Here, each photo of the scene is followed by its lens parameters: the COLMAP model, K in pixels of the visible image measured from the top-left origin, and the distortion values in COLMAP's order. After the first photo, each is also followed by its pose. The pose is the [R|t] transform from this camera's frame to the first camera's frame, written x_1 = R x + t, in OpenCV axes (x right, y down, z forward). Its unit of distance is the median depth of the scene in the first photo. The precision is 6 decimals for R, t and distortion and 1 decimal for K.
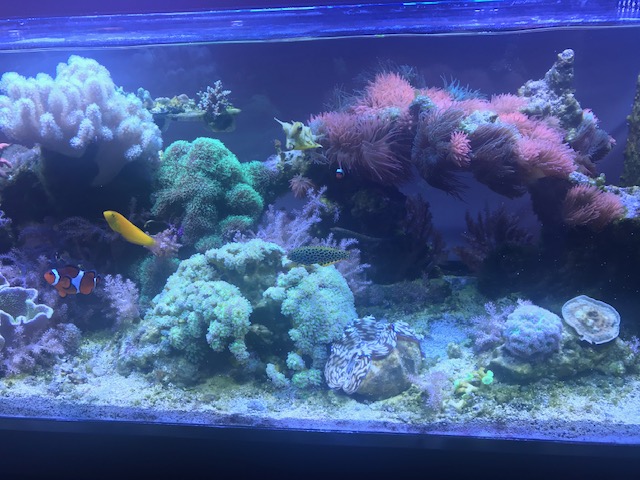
lens RADIAL K [[547.2, 0, 320.5], [0, 547.2, 221.9], [0, 0, 1]] dist [0.000828, -0.003011]
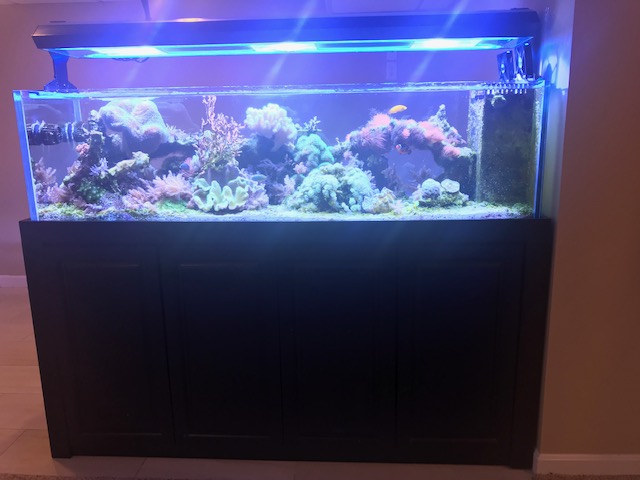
lens RADIAL K [[547.2, 0, 320.5], [0, 547.2, 221.9], [0, 0, 1]] dist [0.000828, -0.003011]
pose [[0.998817, 0.011442, 0.047272, -0.338156], [-0.001822, 0.980054, -0.198723, 0.905122], [-0.048603, 0.198402, 0.978915, -1.752520]]
